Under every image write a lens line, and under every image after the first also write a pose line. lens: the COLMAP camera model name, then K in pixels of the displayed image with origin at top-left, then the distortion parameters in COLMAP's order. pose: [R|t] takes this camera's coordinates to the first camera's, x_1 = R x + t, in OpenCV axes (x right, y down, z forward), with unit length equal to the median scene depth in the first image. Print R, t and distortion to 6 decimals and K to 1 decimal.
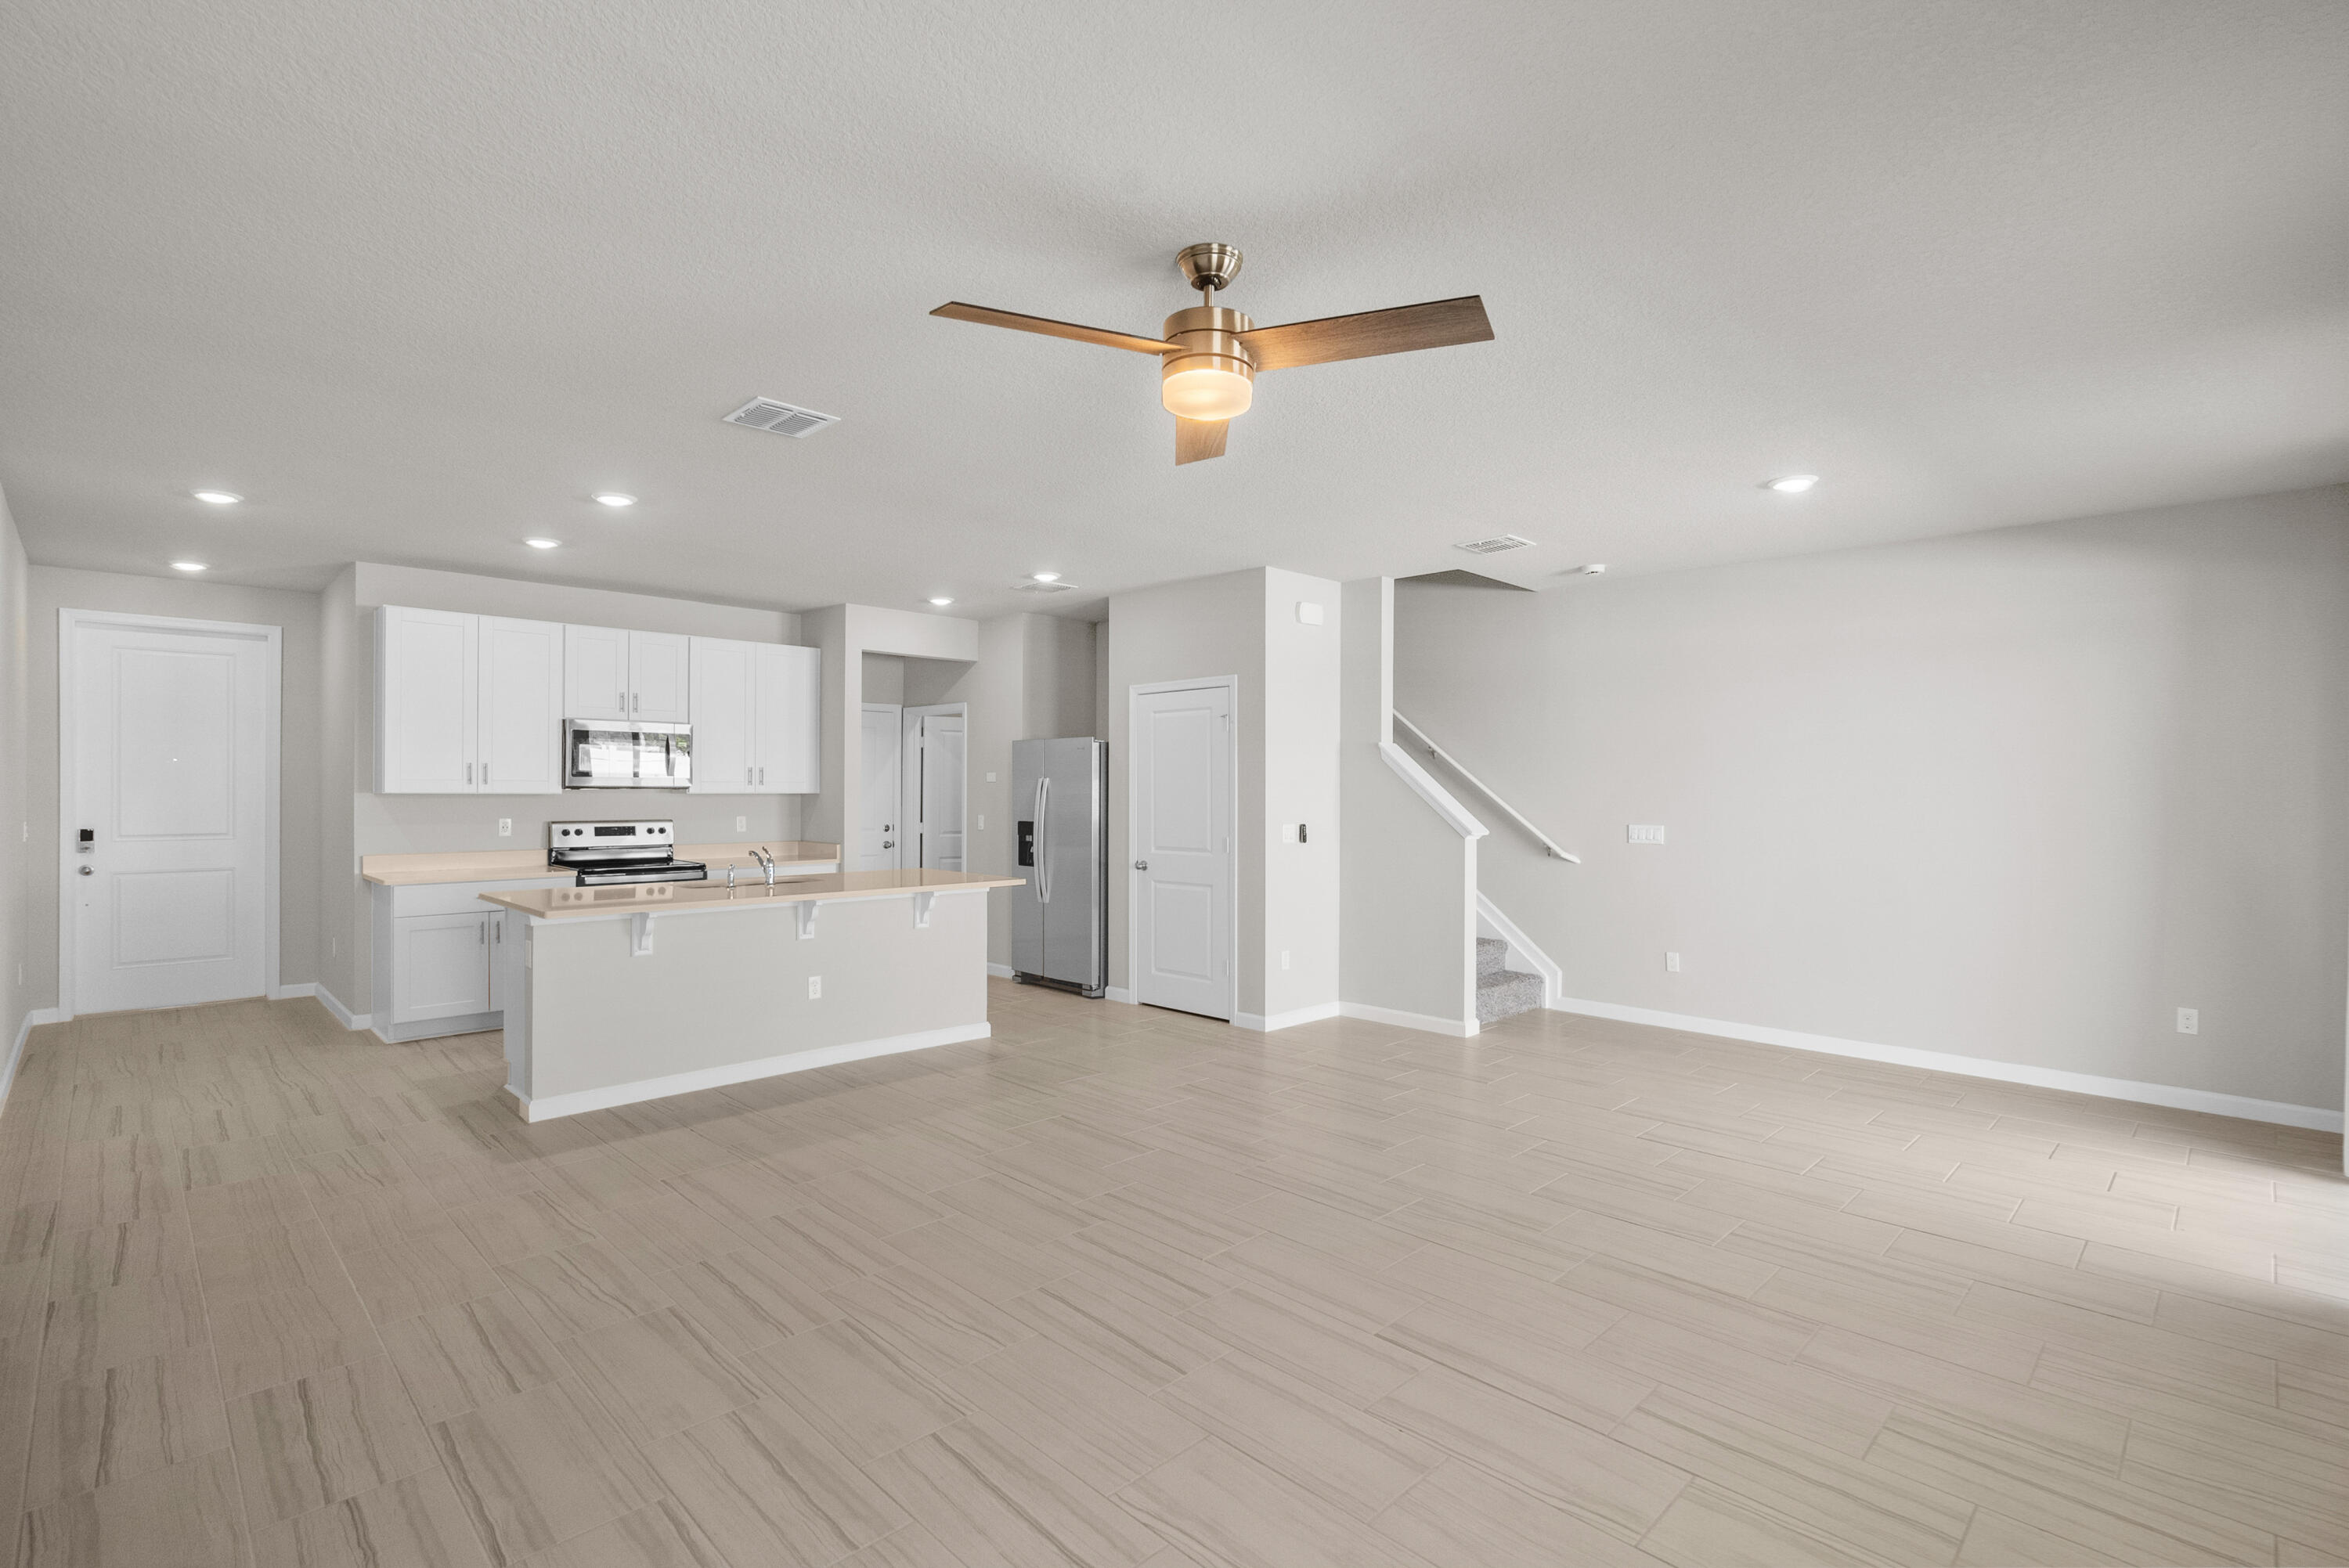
lens RADIAL K [[1095.9, 0, 1176.1], [0, 1095.9, 788.6], [0, 0, 1]] dist [-0.004784, 0.003041]
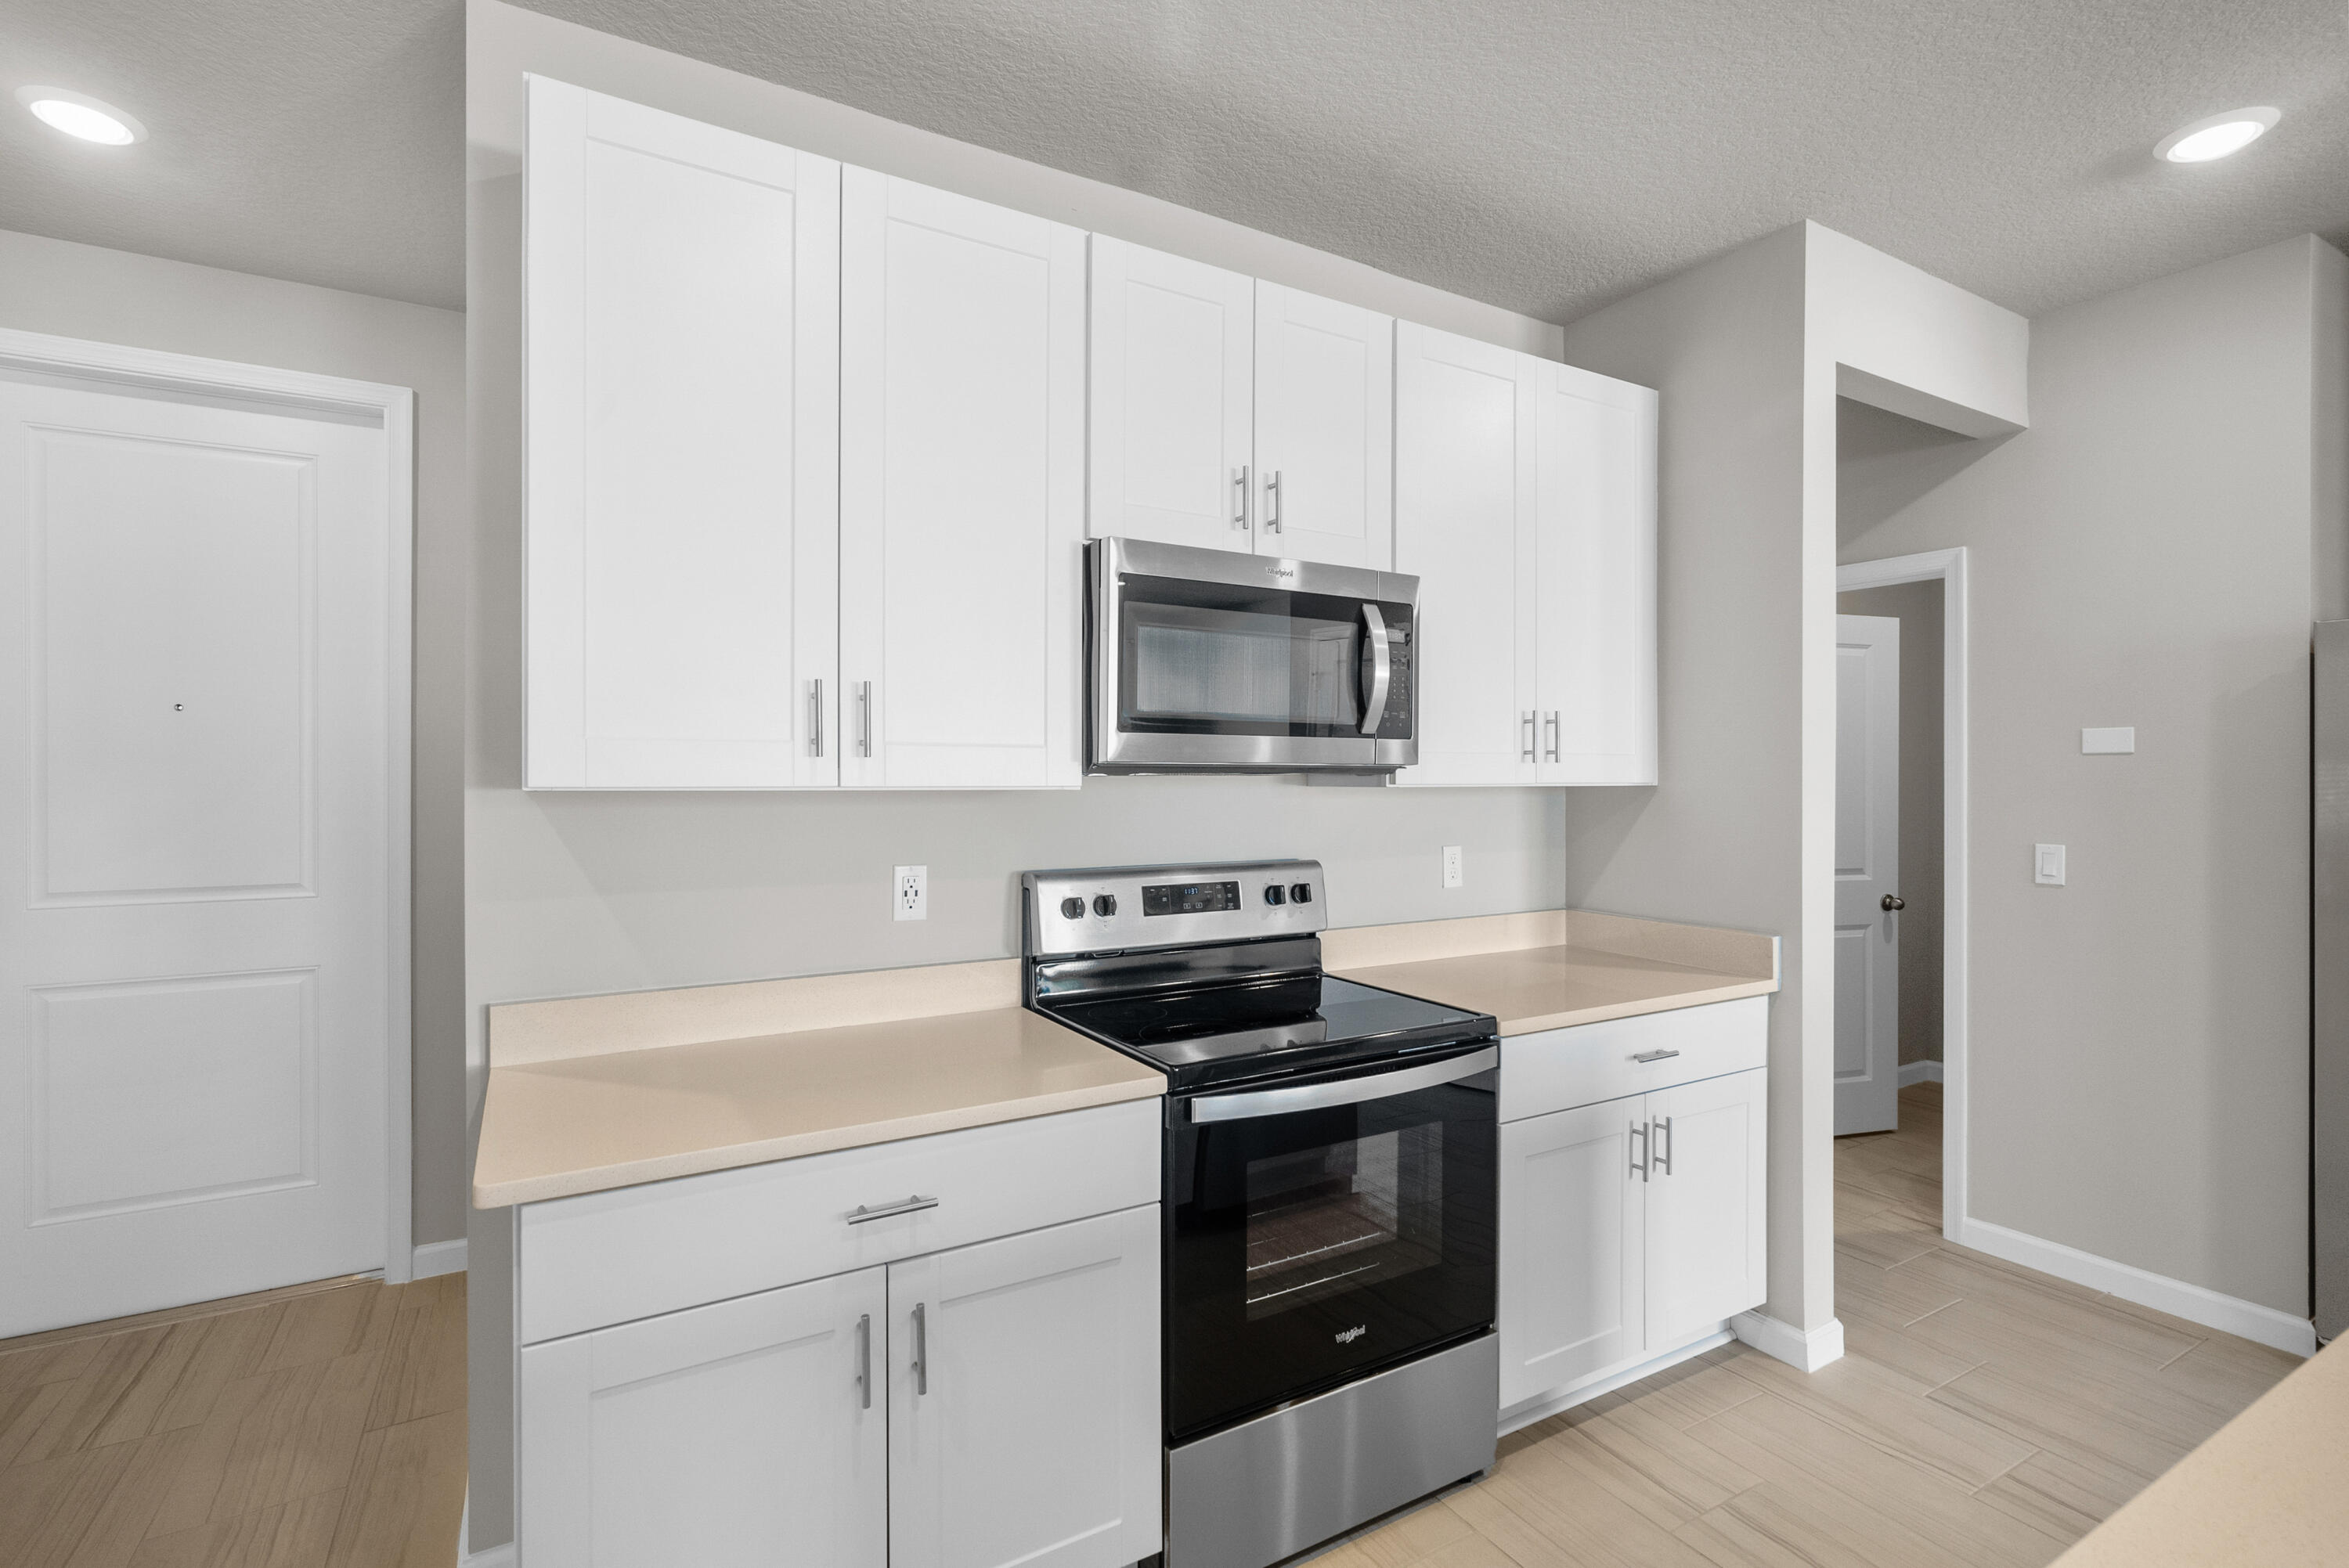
lens RADIAL K [[1095.9, 0, 1174.9], [0, 1095.9, 778.4], [0, 0, 1]] dist [-0.004784, 0.003041]
pose [[0.969609, -0.002105, -0.244653, -0.466584], [0.002455, 0.999996, 0.001128, 0.001223], [0.244649, -0.001695, 0.969610, 0.718271]]
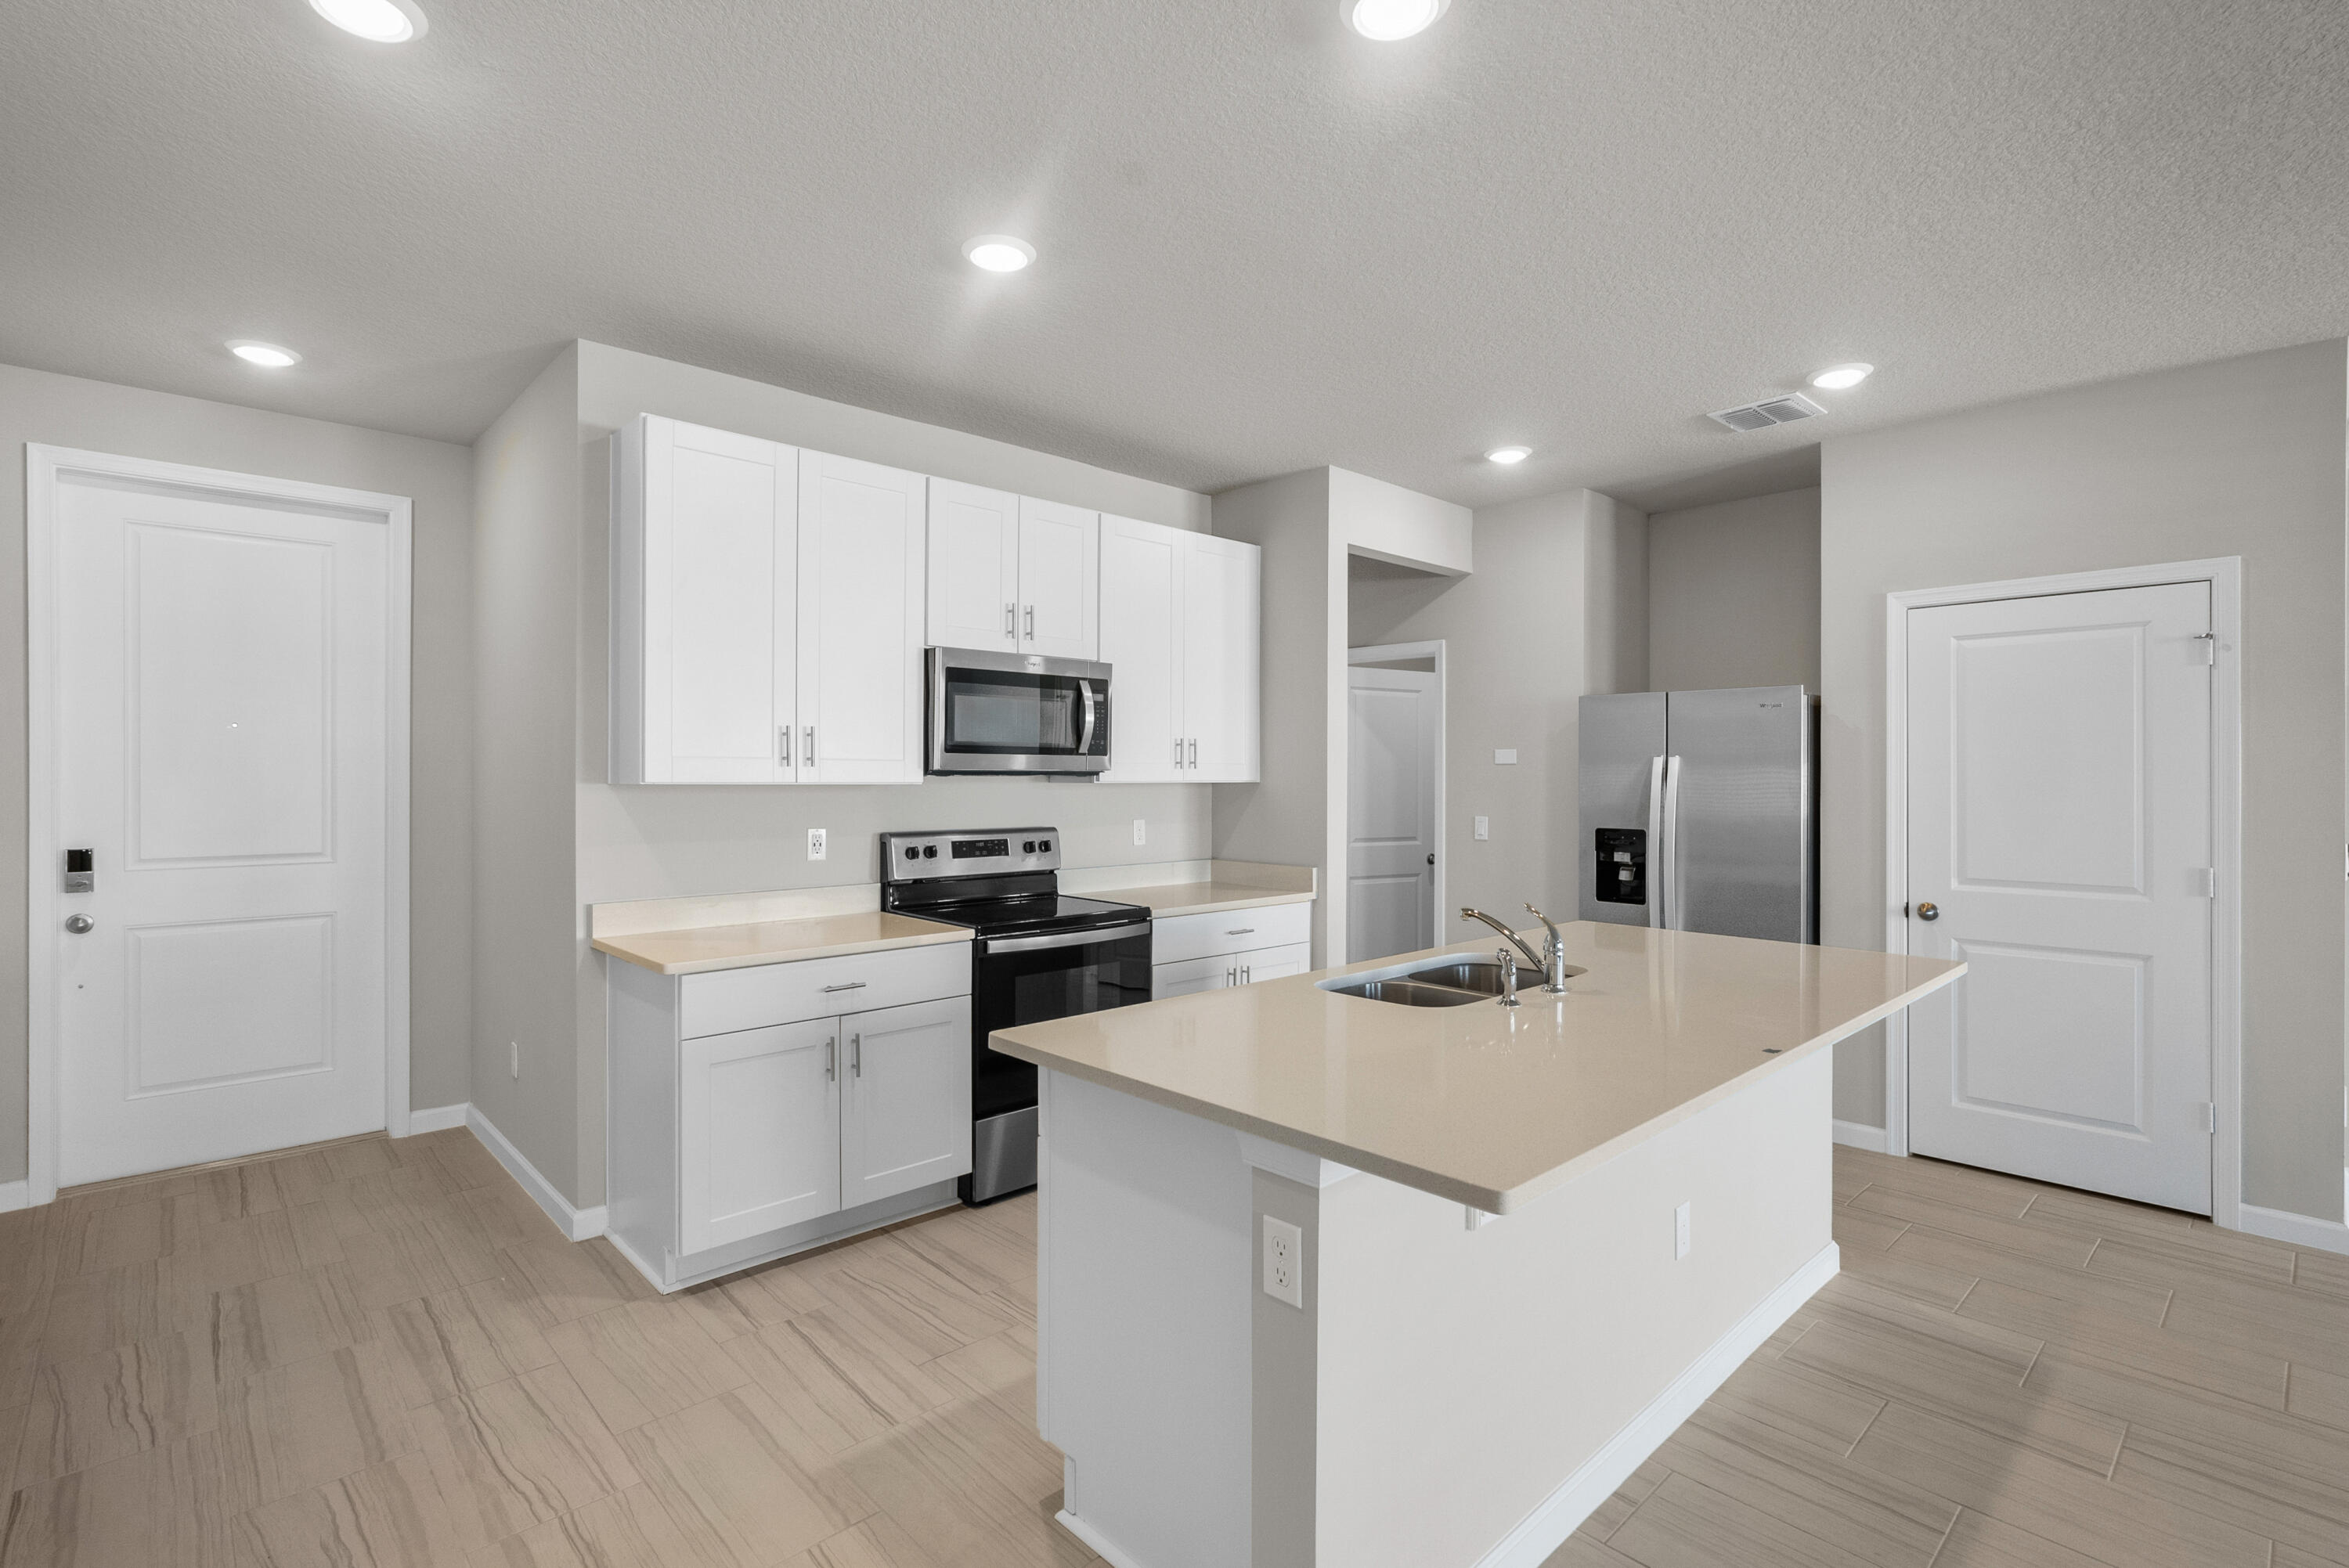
lens RADIAL K [[1095.9, 0, 1173.4], [0, 1095.9, 777.3], [0, 0, 1]] dist [-0.004784, 0.003041]
pose [[0.999731, -0.000246, -0.023180, -0.426970], [0.000311, 0.999996, 0.002805, -0.000372], [0.023179, -0.002811, 0.999727, 0.456468]]
